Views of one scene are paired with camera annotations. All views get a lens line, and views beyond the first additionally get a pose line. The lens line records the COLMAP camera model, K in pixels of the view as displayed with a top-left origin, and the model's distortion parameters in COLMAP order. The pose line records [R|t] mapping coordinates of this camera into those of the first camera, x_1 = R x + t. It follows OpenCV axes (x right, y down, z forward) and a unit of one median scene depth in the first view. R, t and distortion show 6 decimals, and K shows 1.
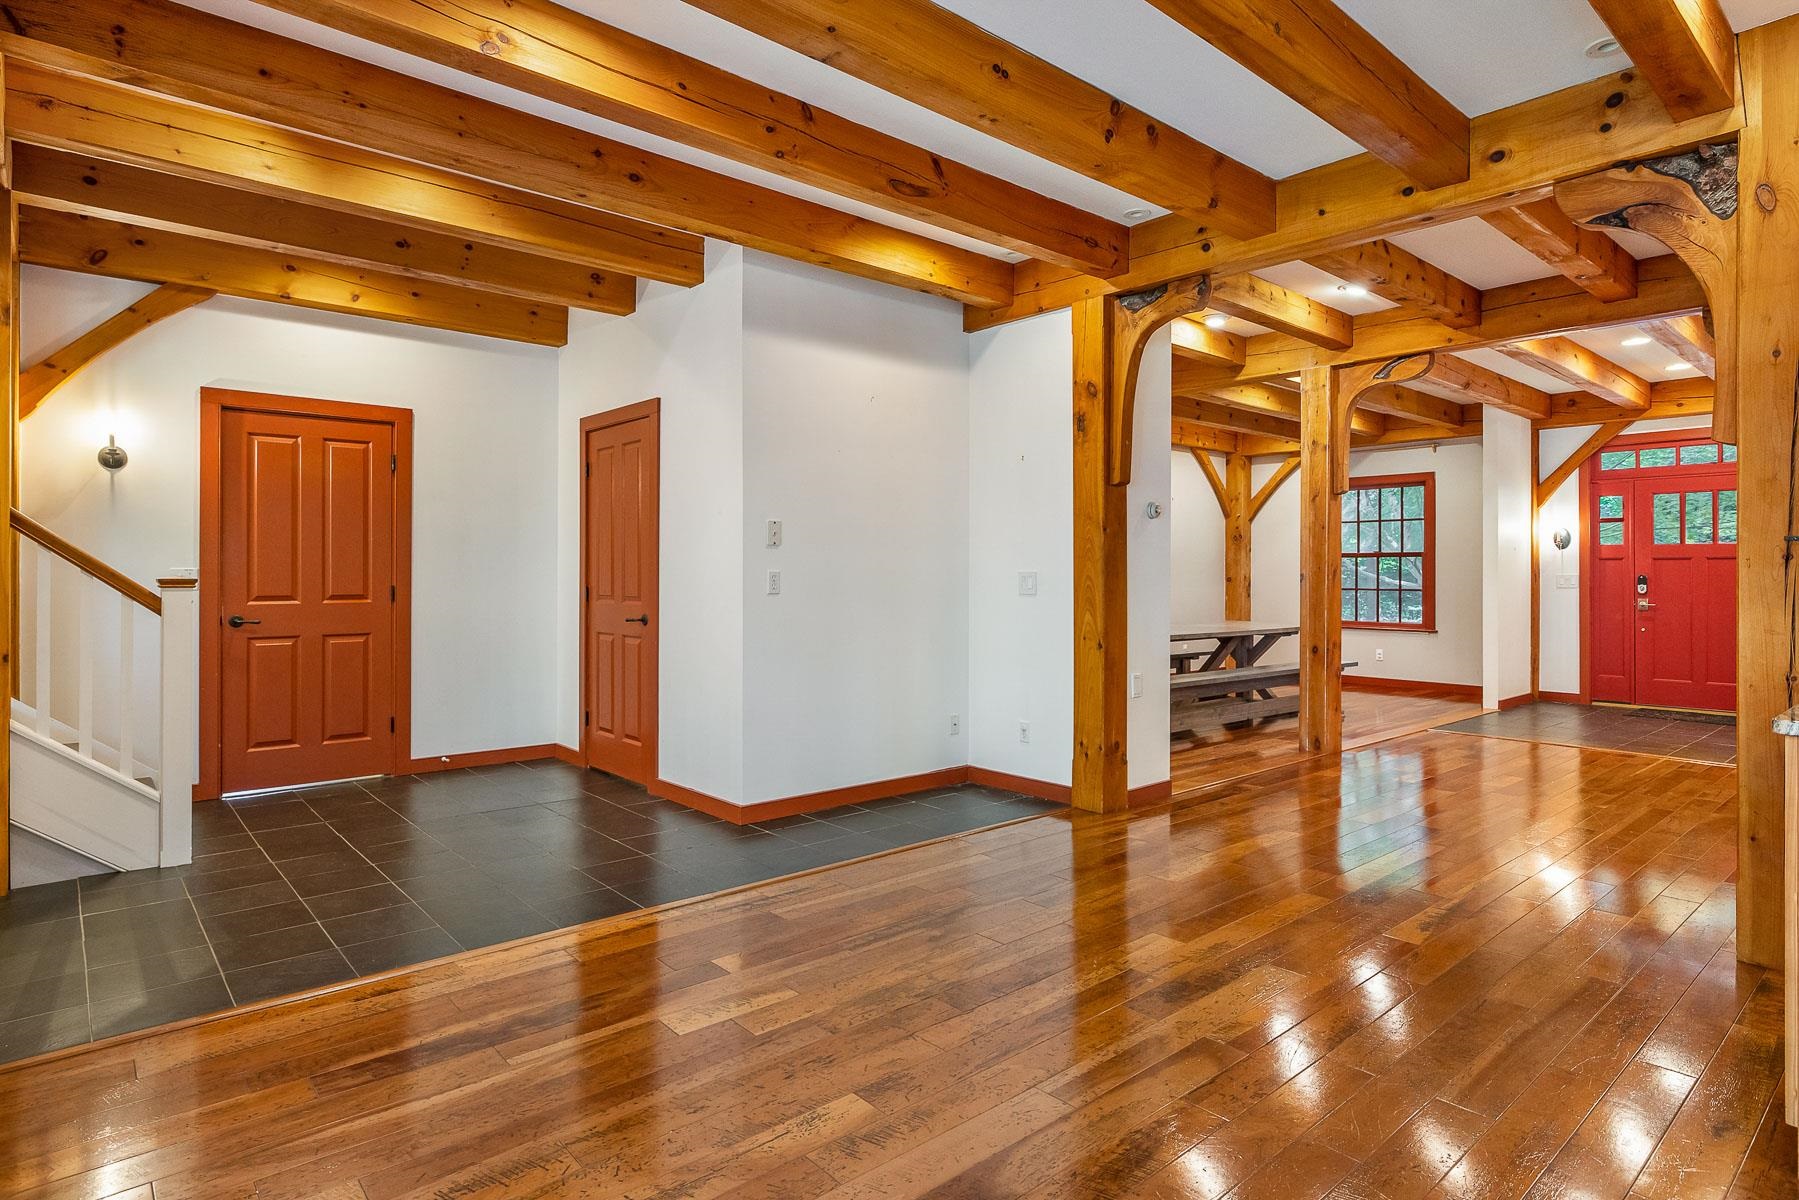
lens RADIAL K [[971.2, 0, 899.7], [0, 971.2, 572.2], [0, 0, 1]] dist [-0.010747, -0.001136]
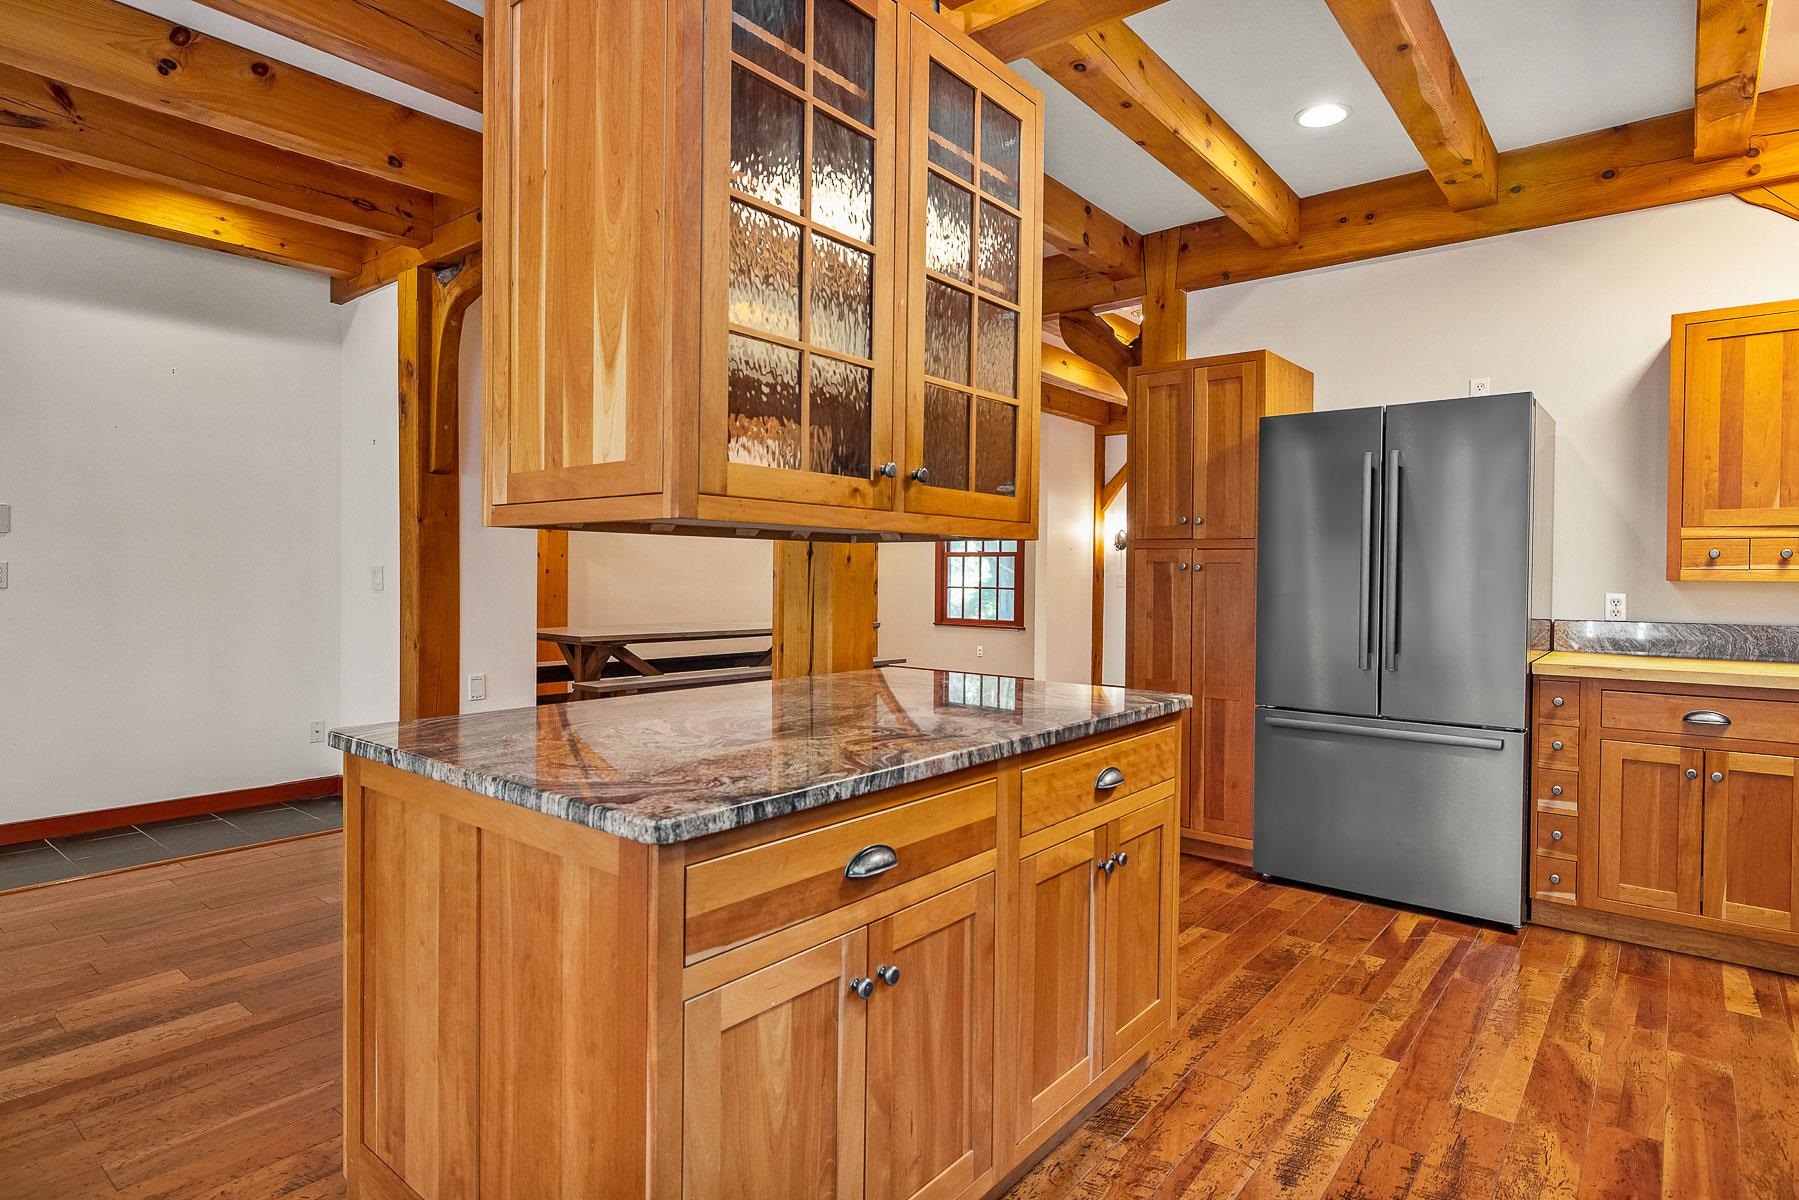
lens RADIAL K [[964.7, 0, 906.5], [0, 964.7, 584.3], [0, 0, 1]] dist [-0.001323, 0.000203]
pose [[0.984398, 0.004400, 0.175903, 0.283588], [-0.006933, 0.999881, 0.013787, 0.000641], [-0.175822, -0.014792, 0.984311, 0.005757]]
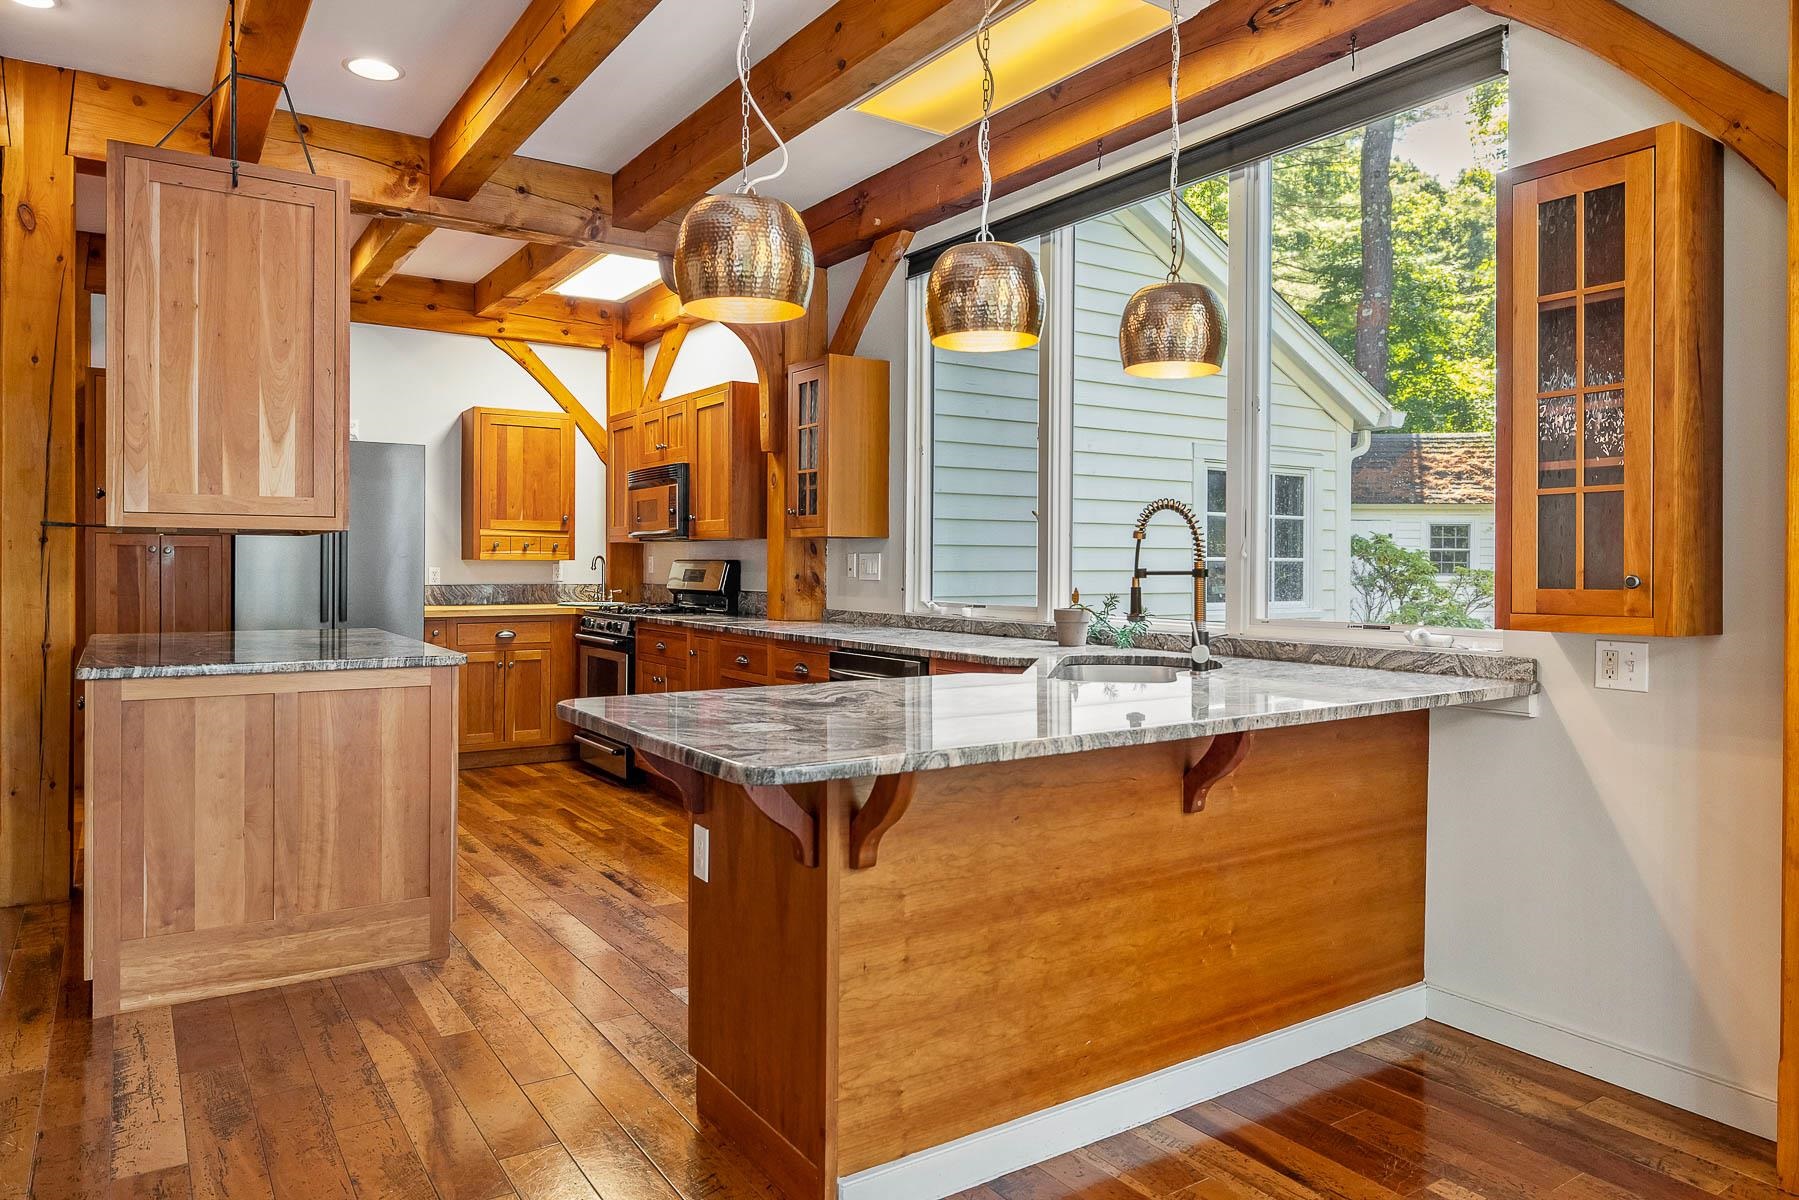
lens RADIAL K [[1156.4, 0, 906.7], [0, 1156.4, 568.1], [0, 0, 1]] dist [0.006605, -0.003850]
pose [[0.120628, -0.006363, 0.992677, -0.107151], [-0.007292, 0.999947, 0.007295, 0.000191], [-0.992671, -0.008119, 0.120575, -0.061776]]
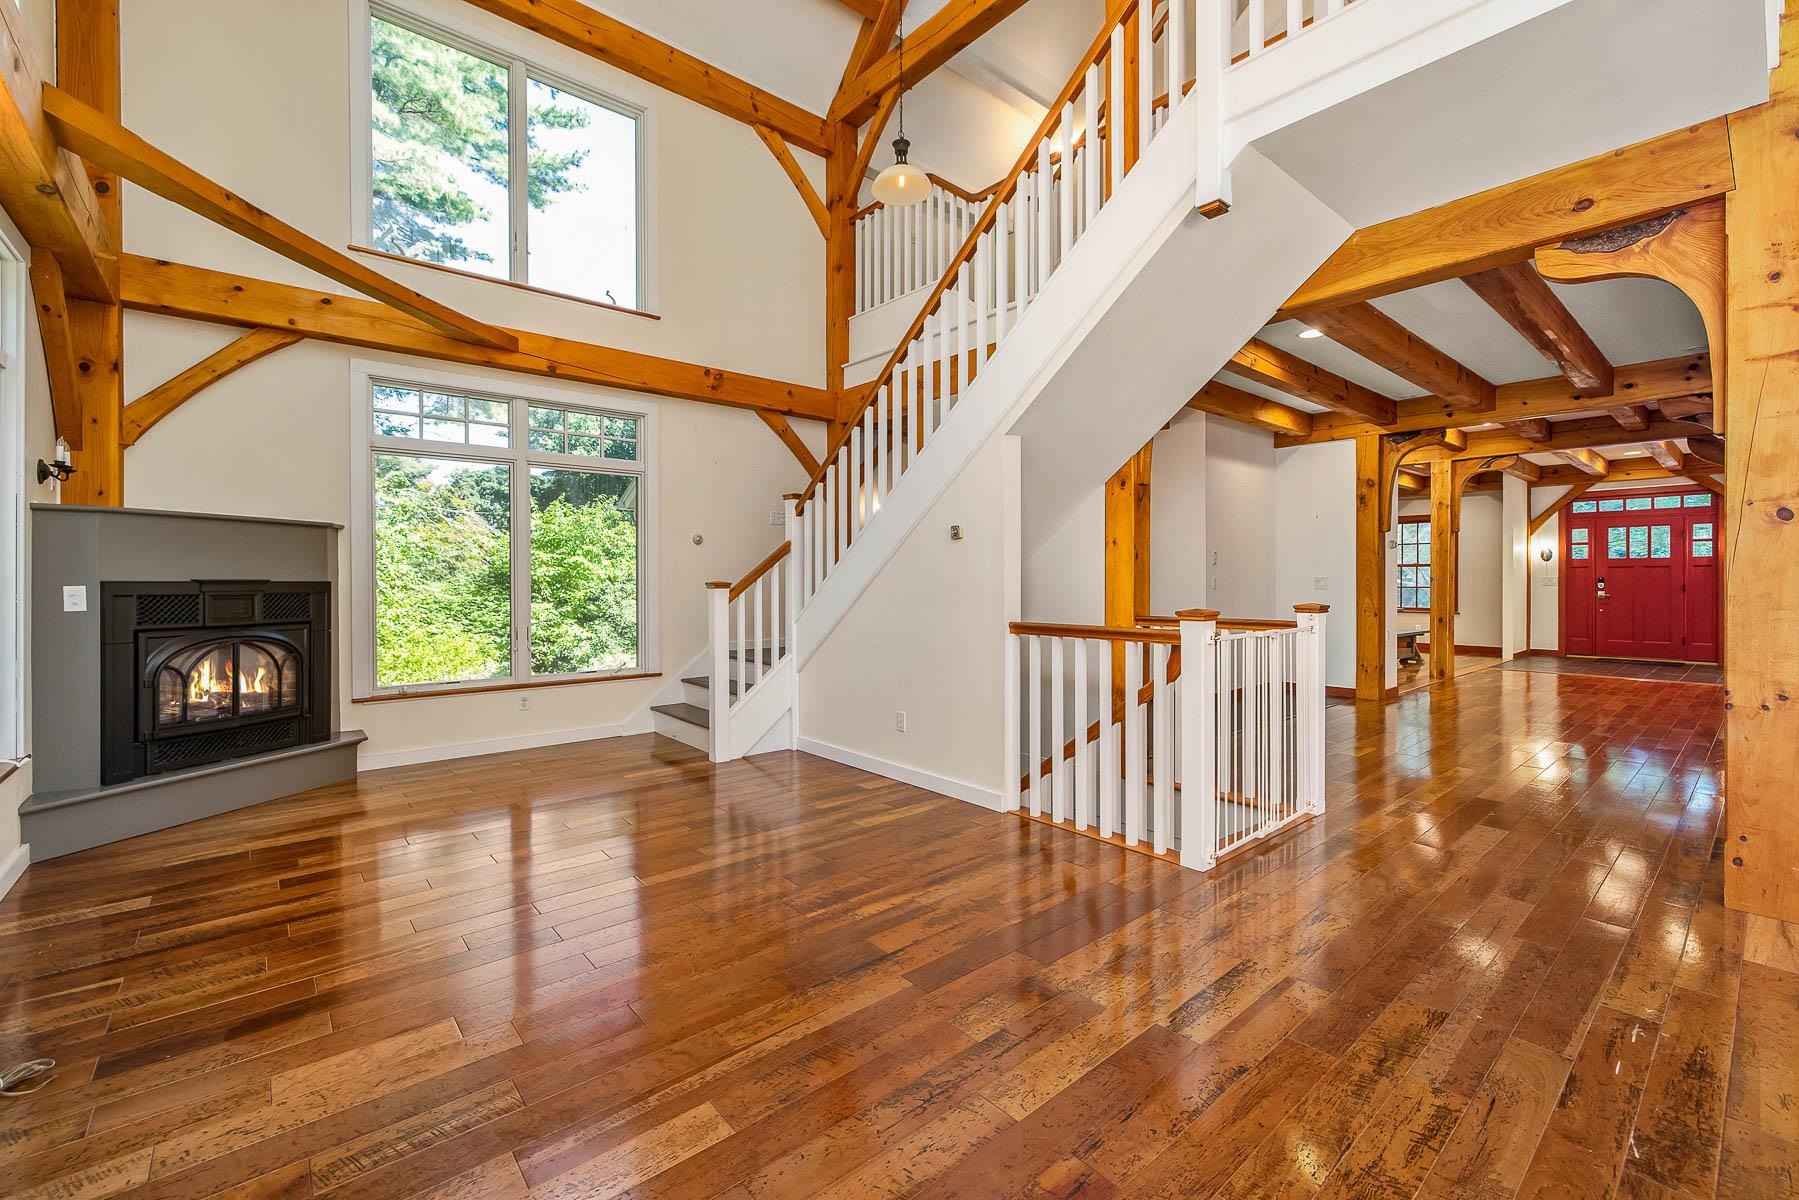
lens RADIAL K [[762.3, 0, 902.0], [0, 762.3, 588.7], [0, 0, 1]] dist [-0.001731, -0.000311]
pose [[0.999973, -0.007311, -0.000900, -0.418597], [0.007321, 0.999903, 0.011874, -0.000952], [0.000813, -0.011880, 0.999929, -0.297813]]
